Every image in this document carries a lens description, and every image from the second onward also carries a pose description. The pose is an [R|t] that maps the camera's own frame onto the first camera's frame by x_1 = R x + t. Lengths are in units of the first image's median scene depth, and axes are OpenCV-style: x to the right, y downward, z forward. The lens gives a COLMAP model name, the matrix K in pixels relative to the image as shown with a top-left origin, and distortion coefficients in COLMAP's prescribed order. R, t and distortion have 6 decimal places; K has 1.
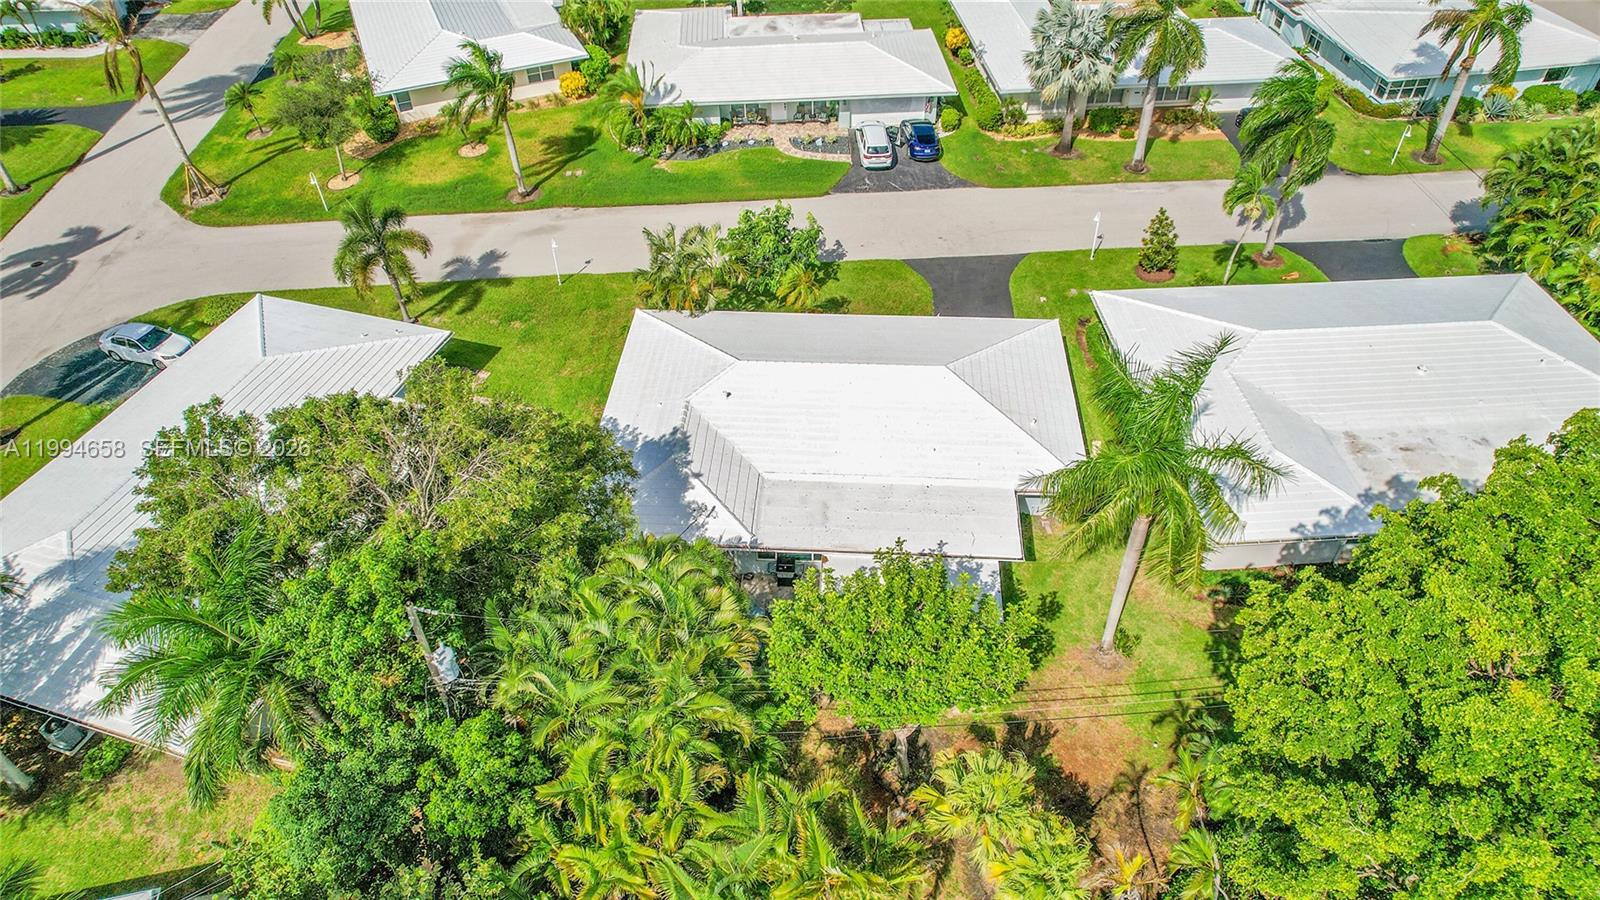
lens RADIAL K [[1021.9, 0, 811.7], [0, 1021.9, 456.2], [0, 0, 1]] dist [-0.064485, 0.060435]
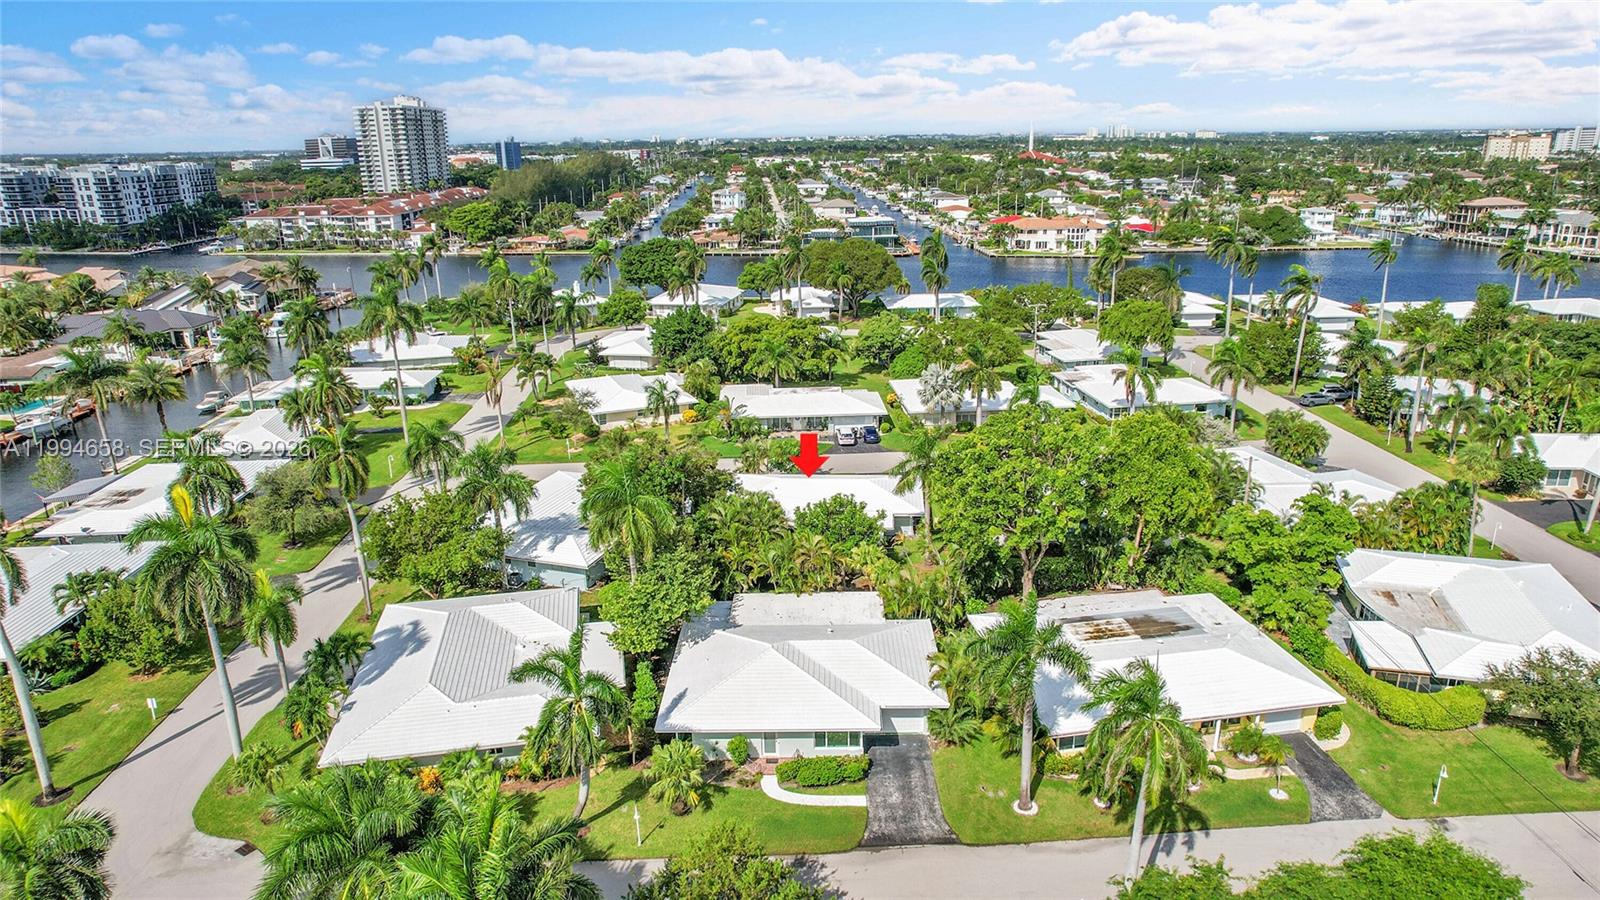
lens RADIAL K [[1021.9, 0, 811.7], [0, 1021.9, 456.2], [0, 0, 1]] dist [-0.064485, 0.060435]
pose [[0.999923, 0.000558, -0.012359, 0.019737], [-0.005810, 0.903154, -0.429278, 0.563361], [0.010923, 0.429317, 0.903088, -0.750596]]
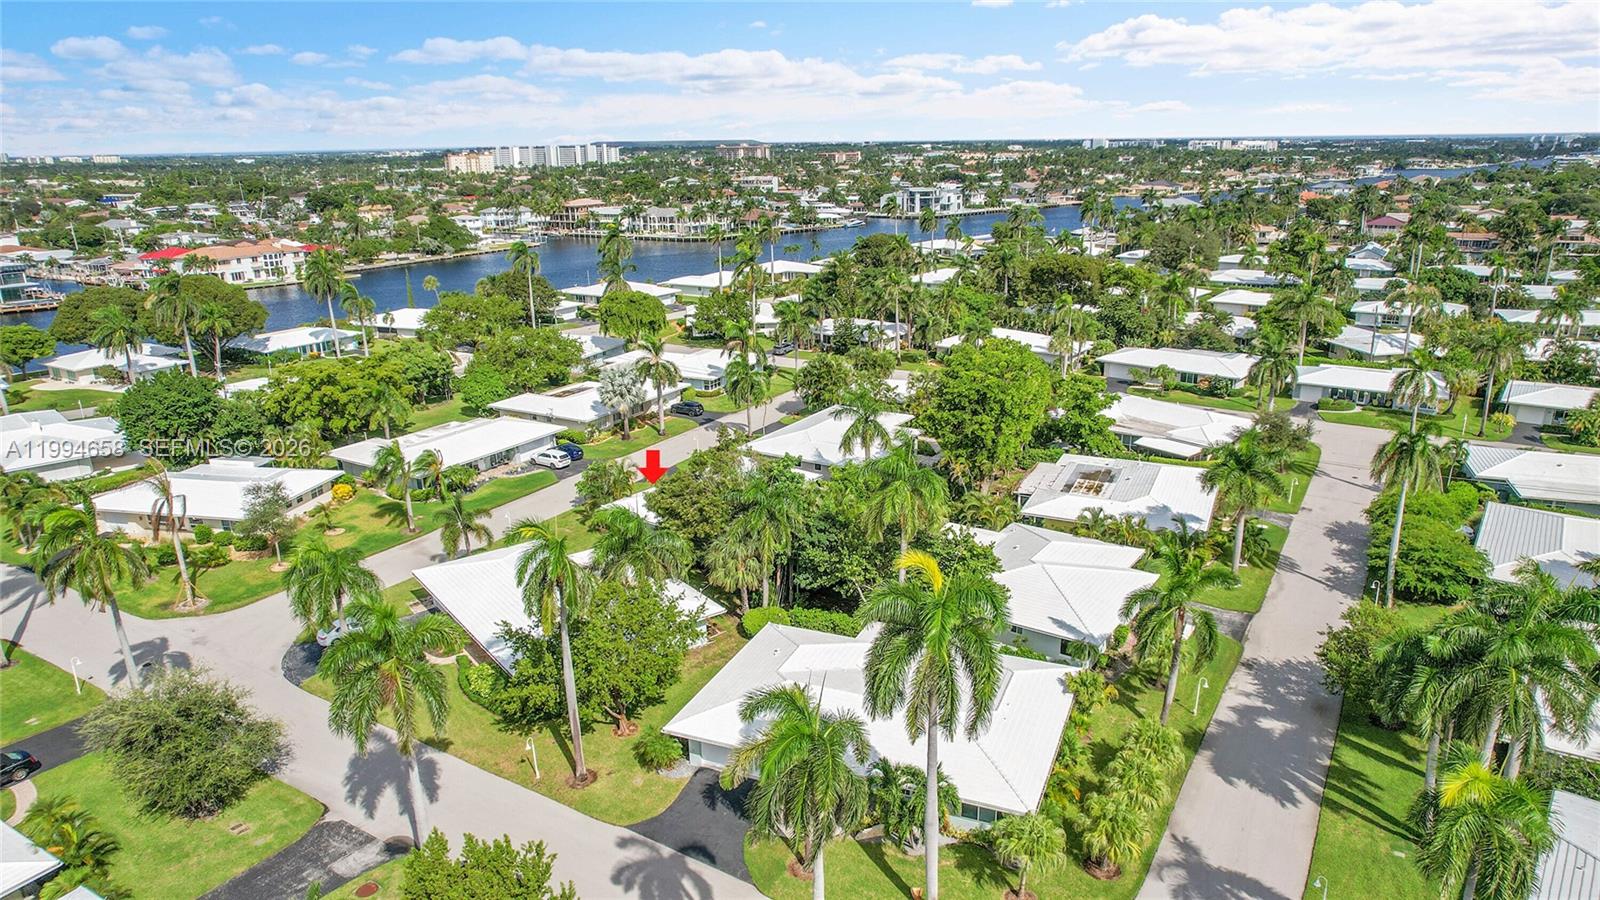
lens RADIAL K [[1021.9, 0, 811.7], [0, 1021.9, 456.2], [0, 0, 1]] dist [-0.064485, 0.060435]
pose [[0.573973, -0.239259, 0.783141, -1.057949], [0.564080, 0.808796, -0.166323, 0.245394], [-0.593607, 0.537219, 0.599188, -0.356014]]
